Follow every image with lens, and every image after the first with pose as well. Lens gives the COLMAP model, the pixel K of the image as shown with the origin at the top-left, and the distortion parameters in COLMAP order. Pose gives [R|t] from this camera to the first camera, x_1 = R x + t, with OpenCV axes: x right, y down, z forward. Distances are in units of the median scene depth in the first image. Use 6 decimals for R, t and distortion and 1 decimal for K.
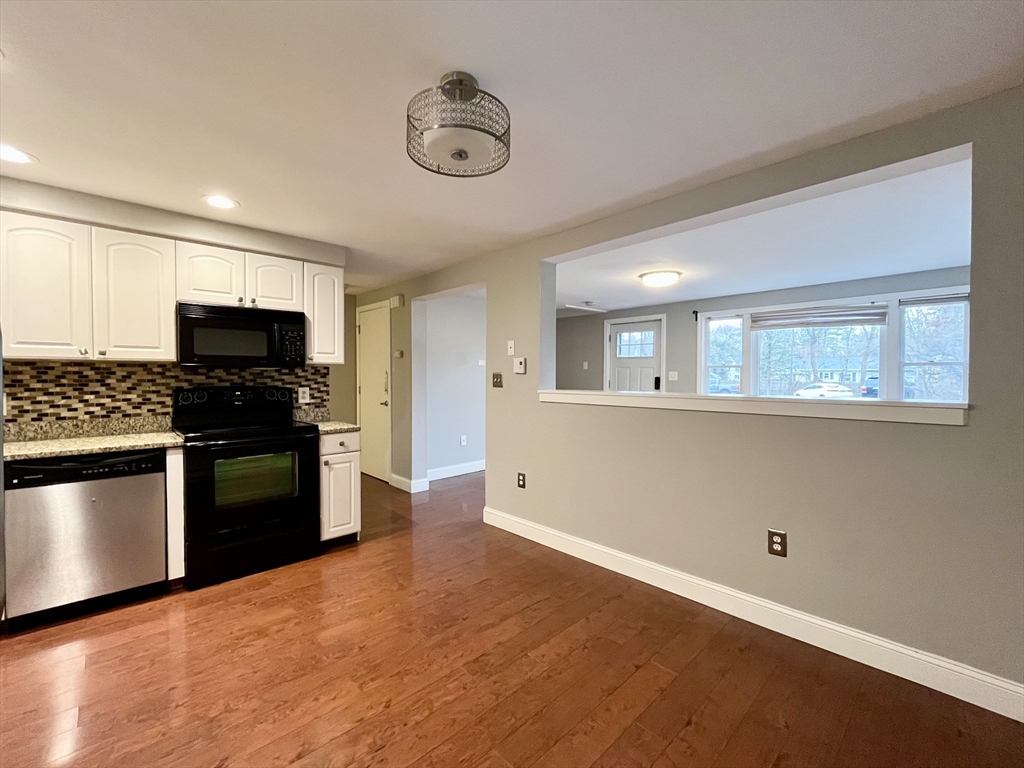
lens RADIAL K [[429.7, 0, 506.4], [0, 429.7, 387.1], [0, 0, 1]] dist [-0.000749, -0.000517]
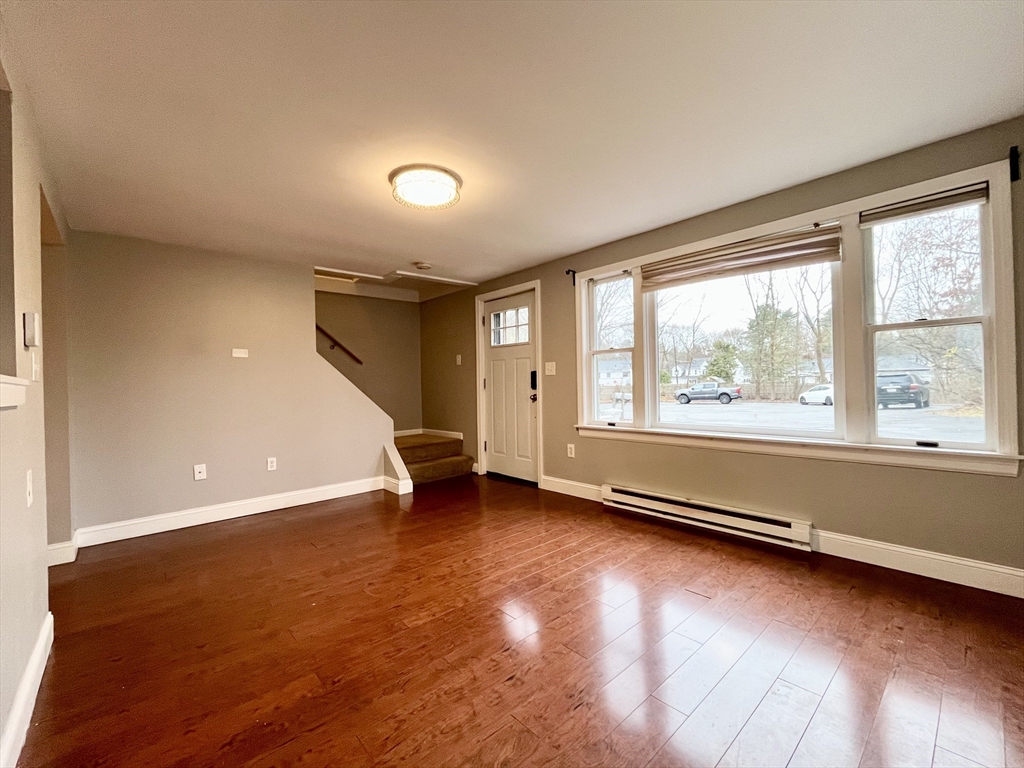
lens RADIAL K [[429.7, 0, 505.7], [0, 429.7, 384.0], [0, 0, 1]] dist [-0.000749, -0.000517]
pose [[0.999519, -0.021120, -0.022704, 0.332525], [0.020463, 0.999377, -0.028770, 0.016852], [0.023298, 0.028292, 0.999328, 0.315422]]
